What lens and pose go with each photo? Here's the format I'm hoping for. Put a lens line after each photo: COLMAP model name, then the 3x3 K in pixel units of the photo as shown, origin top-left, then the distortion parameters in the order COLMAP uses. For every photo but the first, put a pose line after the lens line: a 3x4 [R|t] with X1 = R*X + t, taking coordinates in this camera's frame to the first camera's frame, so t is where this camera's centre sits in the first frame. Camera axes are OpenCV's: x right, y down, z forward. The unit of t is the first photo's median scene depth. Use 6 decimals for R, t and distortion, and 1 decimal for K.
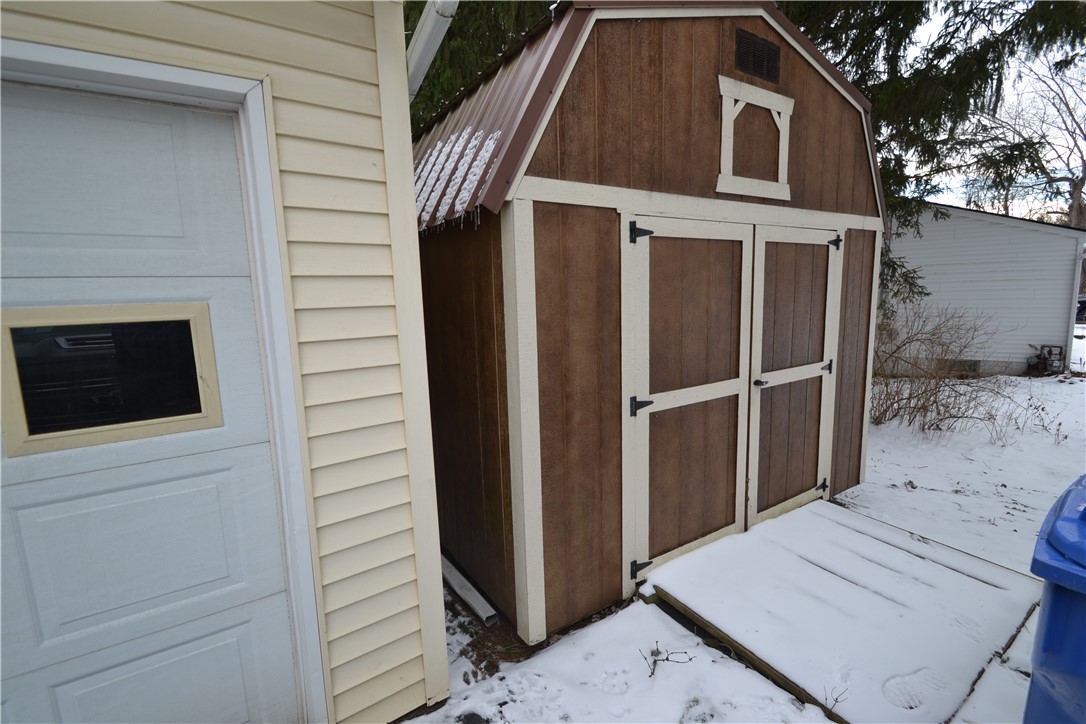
lens RADIAL K [[482.0, 0, 540.7], [0, 482.0, 367.8], [0, 0, 1]] dist [0.010007, -0.014189]
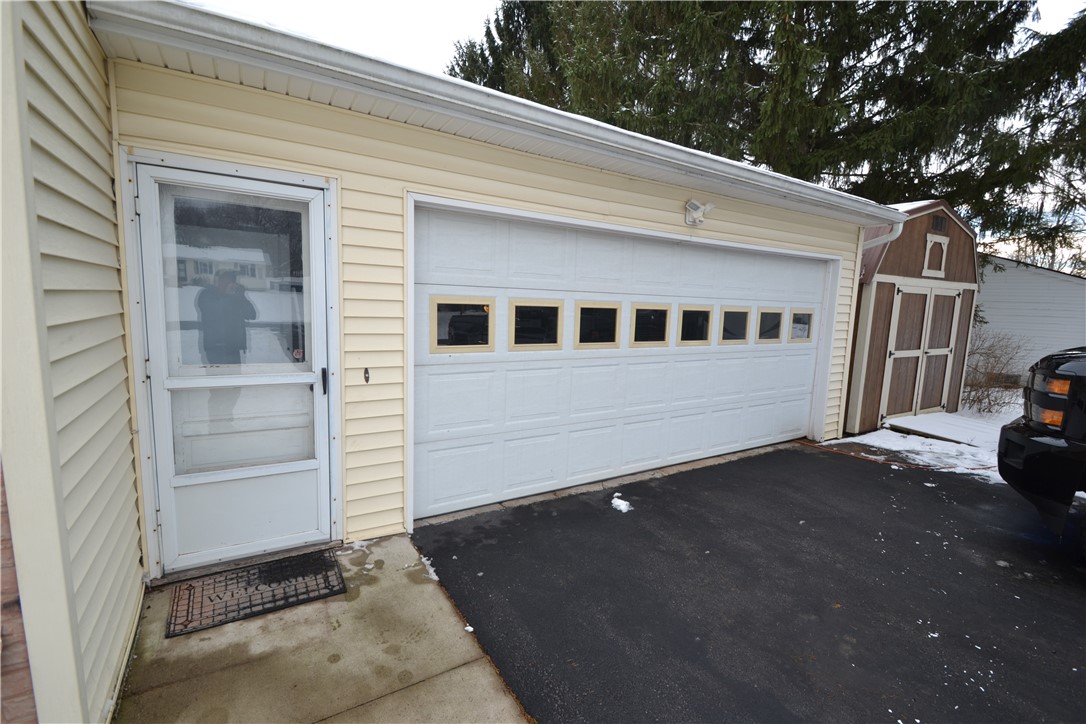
lens RADIAL K [[482.0, 0, 540.7], [0, 482.0, 367.8], [0, 0, 1]] dist [0.010007, -0.014189]
pose [[0.996651, 0.067955, -0.045495, -1.329408], [-0.068448, 0.997611, -0.009365, 0.256411], [0.044750, 0.012447, 0.998921, -1.461210]]
